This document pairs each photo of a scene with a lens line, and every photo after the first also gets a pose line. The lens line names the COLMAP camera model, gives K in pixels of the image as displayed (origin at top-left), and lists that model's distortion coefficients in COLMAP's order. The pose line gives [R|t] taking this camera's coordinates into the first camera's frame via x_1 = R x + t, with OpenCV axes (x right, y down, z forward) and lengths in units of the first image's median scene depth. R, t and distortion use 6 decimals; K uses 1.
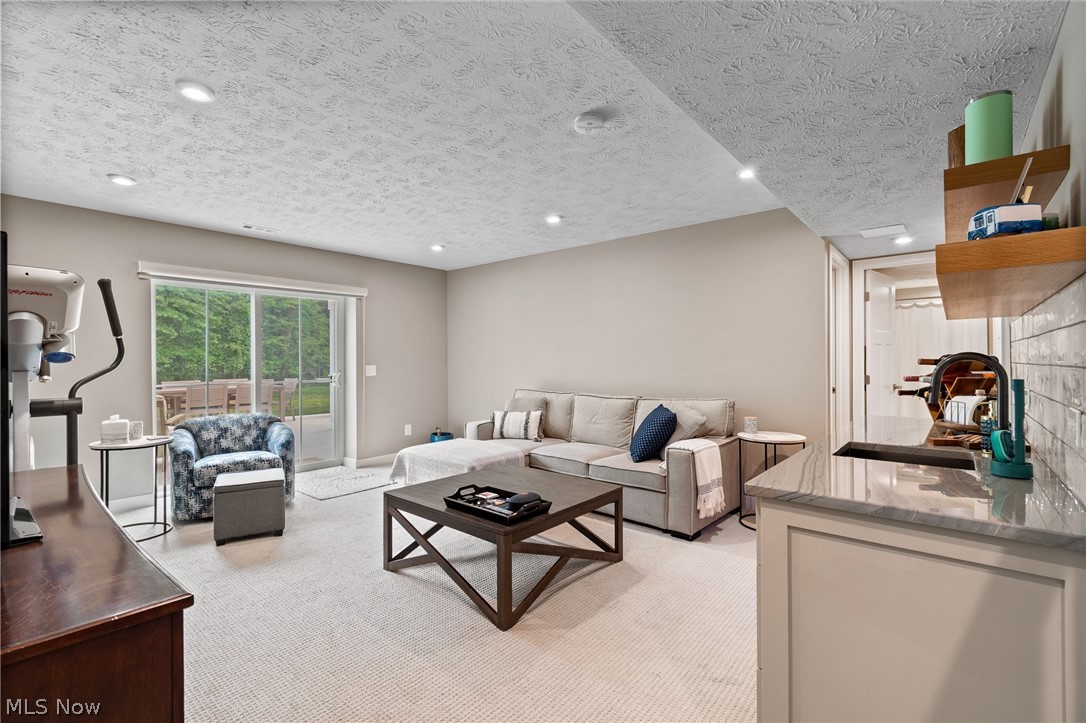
lens RADIAL K [[479.2, 0, 543.0], [0, 479.2, 361.5], [0, 0, 1]] dist [-0.000671, 0.000515]
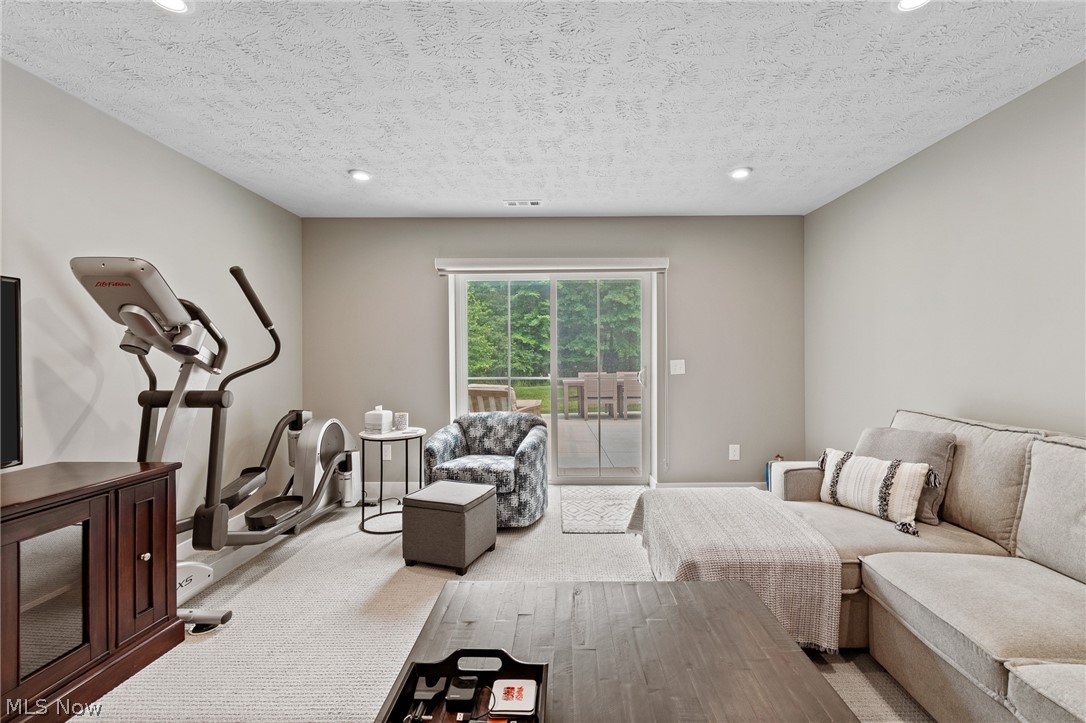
lens RADIAL K [[484.7, 0, 561.9], [0, 484.7, 356.0], [0, 0, 1]] dist [-0.000383, 0.000374]
pose [[0.649604, 0.003041, -0.760267, 0.124910], [-0.001999, 0.999995, 0.002292, 0.000542], [0.760270, 0.000031, 0.649607, 0.462235]]
